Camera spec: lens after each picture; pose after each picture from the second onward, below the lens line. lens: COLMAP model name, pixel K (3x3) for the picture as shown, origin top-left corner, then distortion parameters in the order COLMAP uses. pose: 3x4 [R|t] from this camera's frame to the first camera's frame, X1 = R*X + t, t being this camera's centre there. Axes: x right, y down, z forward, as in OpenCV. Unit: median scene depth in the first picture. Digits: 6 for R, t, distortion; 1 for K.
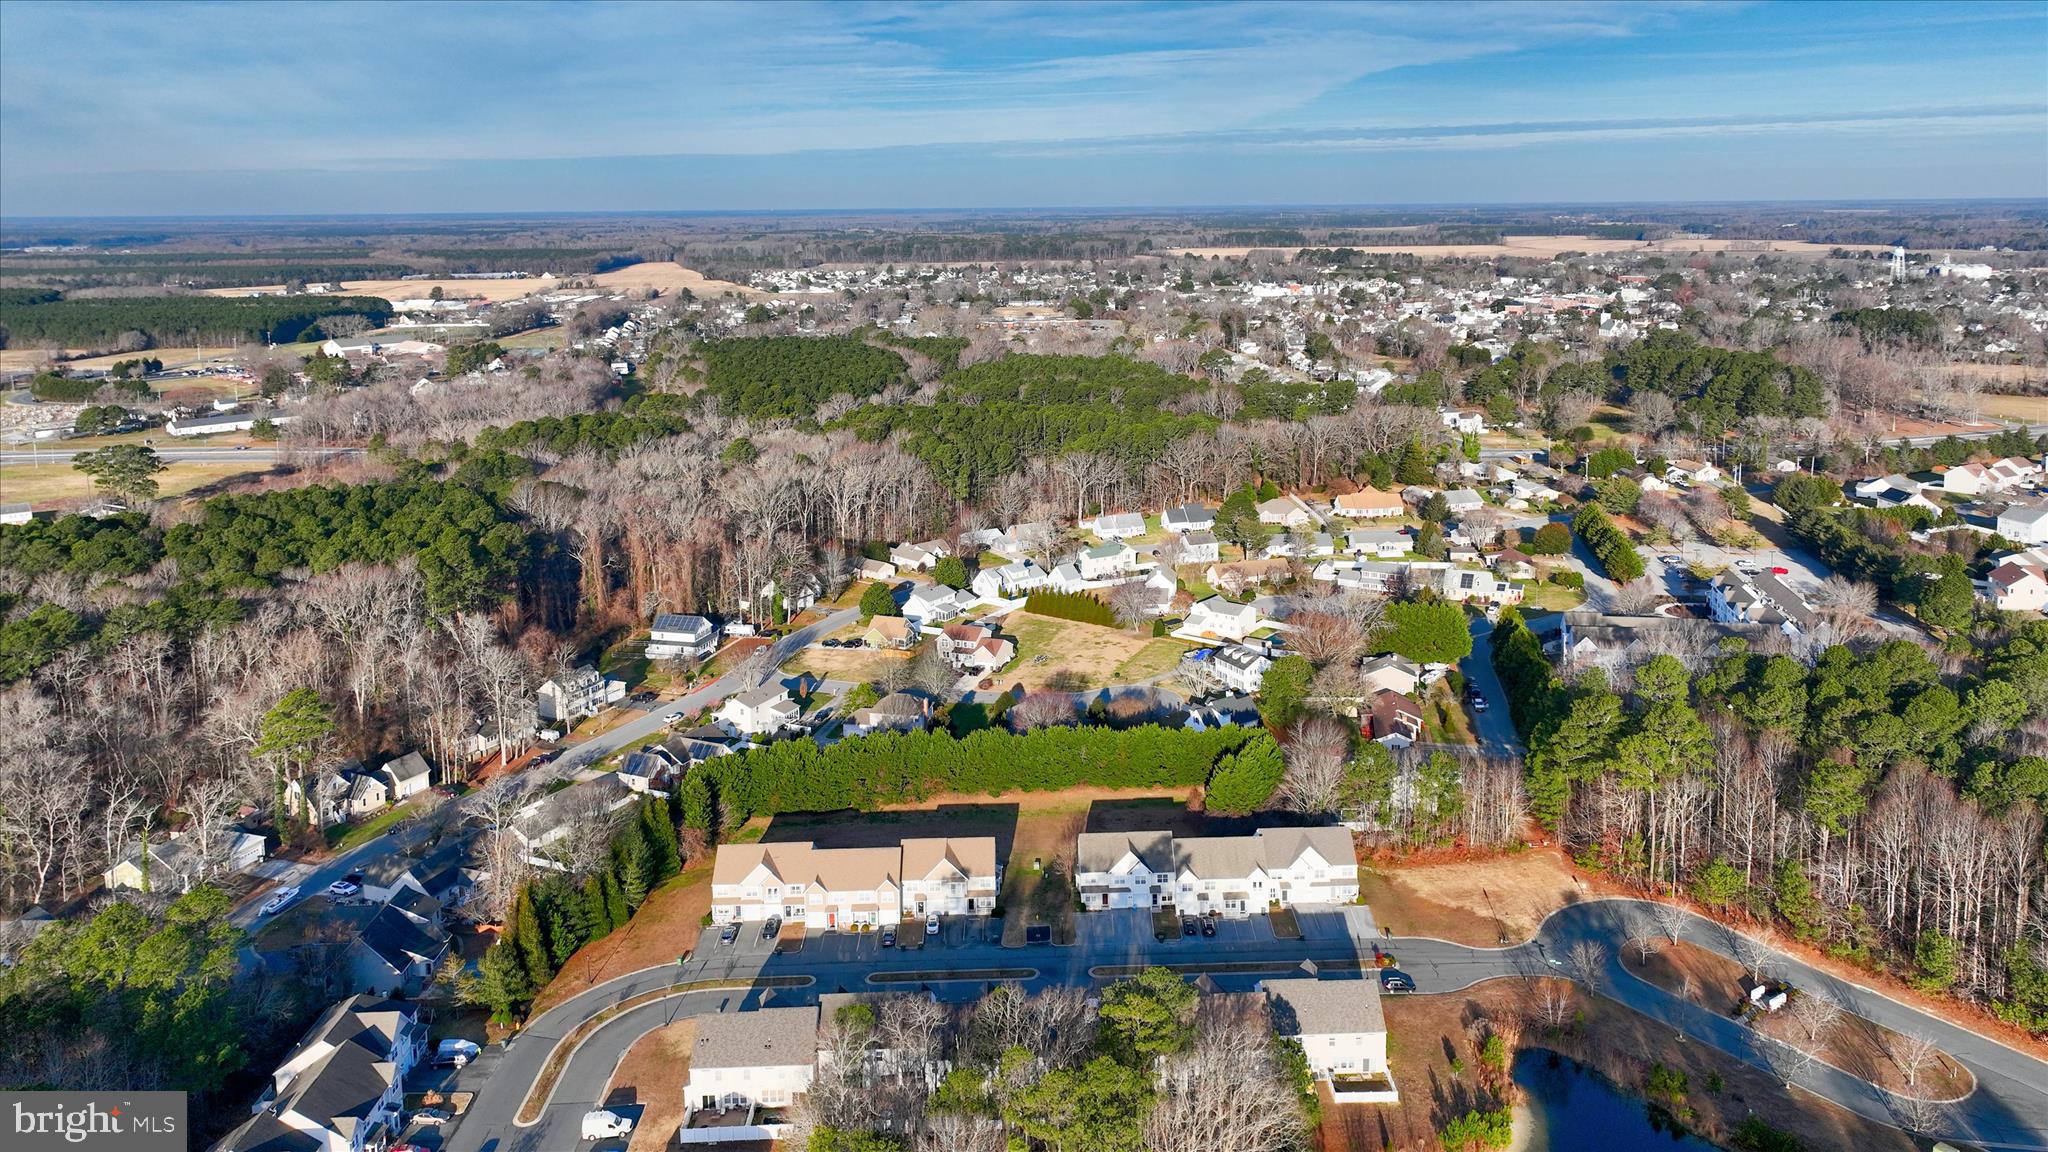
lens RADIAL K [[1615.9, 0, 1030.1], [0, 1615.9, 525.0], [0, 0, 1]] dist [0.002568, -0.001122]
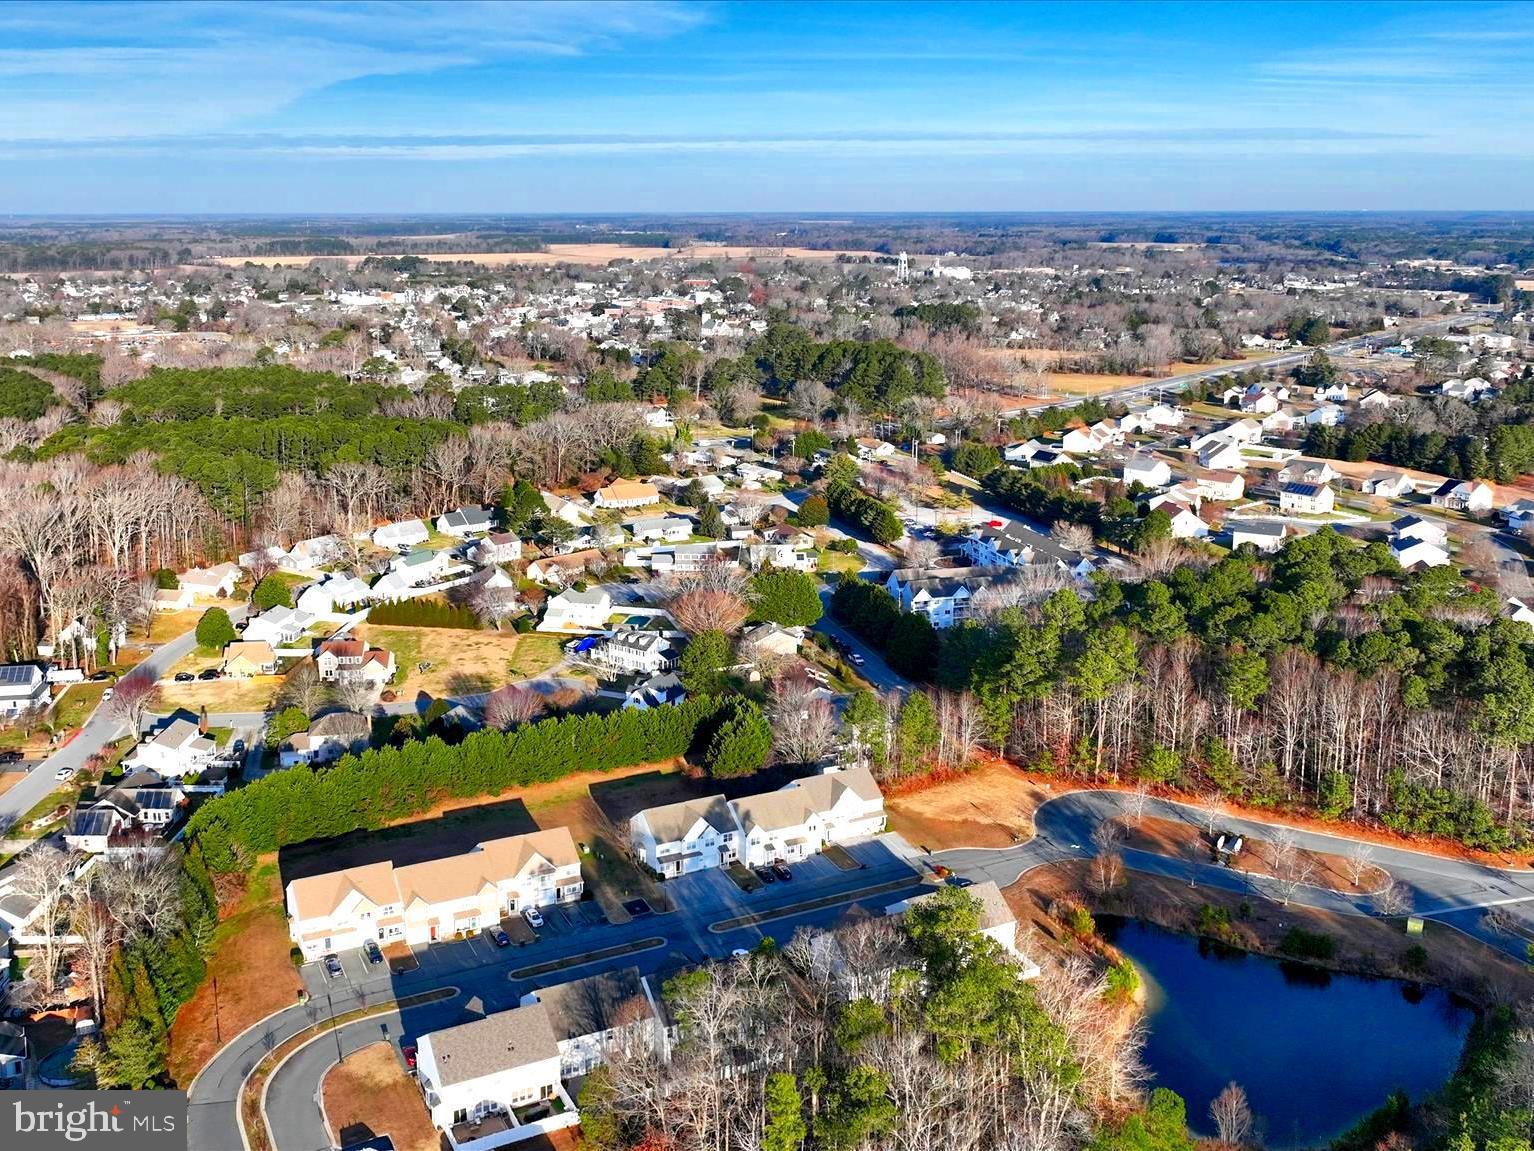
lens RADIAL K [[1586.0, 0, 766.5], [0, 1586.0, 578.9], [0, 0, 1]] dist [0.005907, 0.000000]
pose [[0.898375, -0.092936, 0.429285, -0.209515], [0.079853, 0.995629, 0.048435, -0.001529], [-0.431910, -0.009233, 0.901869, 0.022218]]
